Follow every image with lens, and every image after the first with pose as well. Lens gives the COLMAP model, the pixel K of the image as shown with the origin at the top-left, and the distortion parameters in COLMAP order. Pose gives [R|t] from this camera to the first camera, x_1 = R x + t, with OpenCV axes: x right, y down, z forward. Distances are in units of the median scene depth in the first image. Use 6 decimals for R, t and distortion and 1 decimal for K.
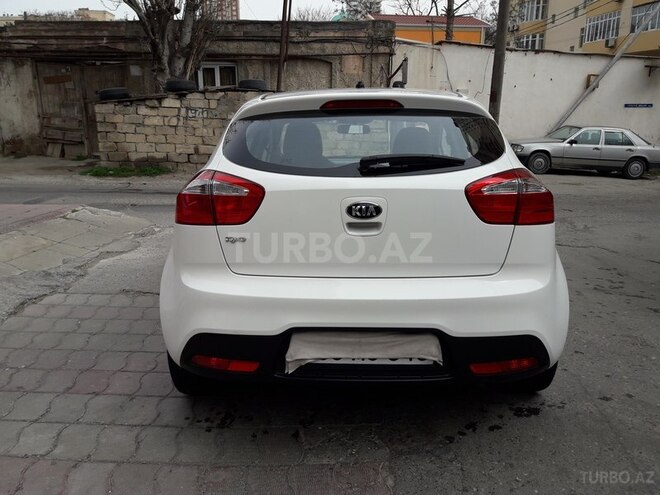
lens RADIAL K [[538.9, 0, 330.0], [0, 538.9, 247.5], [0, 0, 1]] dist [0.009404, -0.038220]
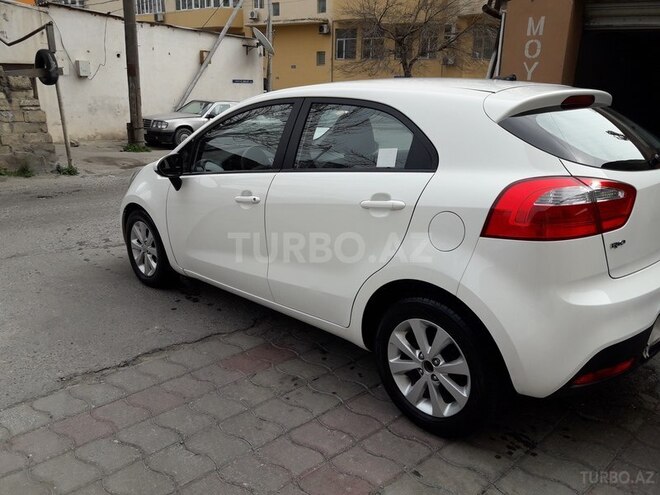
lens RADIAL K [[542.1, 0, 321.0], [0, 542.1, 249.6], [0, 0, 1]] dist [0.011922, -0.010302]
pose [[0.703640, -0.199902, 0.681857, -0.156302], [0.164935, 0.979350, 0.116915, -0.026408], [-0.691149, 0.030195, 0.722081, 0.083944]]
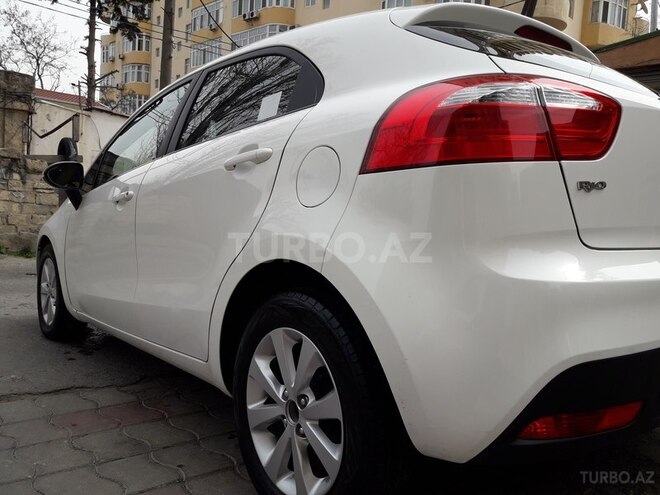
lens RADIAL K [[538.9, 0, 330.0], [0, 538.9, 247.5], [0, 0, 1]] dist [0.009404, -0.038220]
pose [[0.749400, -0.004416, 0.662103, -0.096275], [0.114700, 0.985725, -0.123249, 0.011171], [-0.652107, 0.168306, 0.739209, 0.098075]]
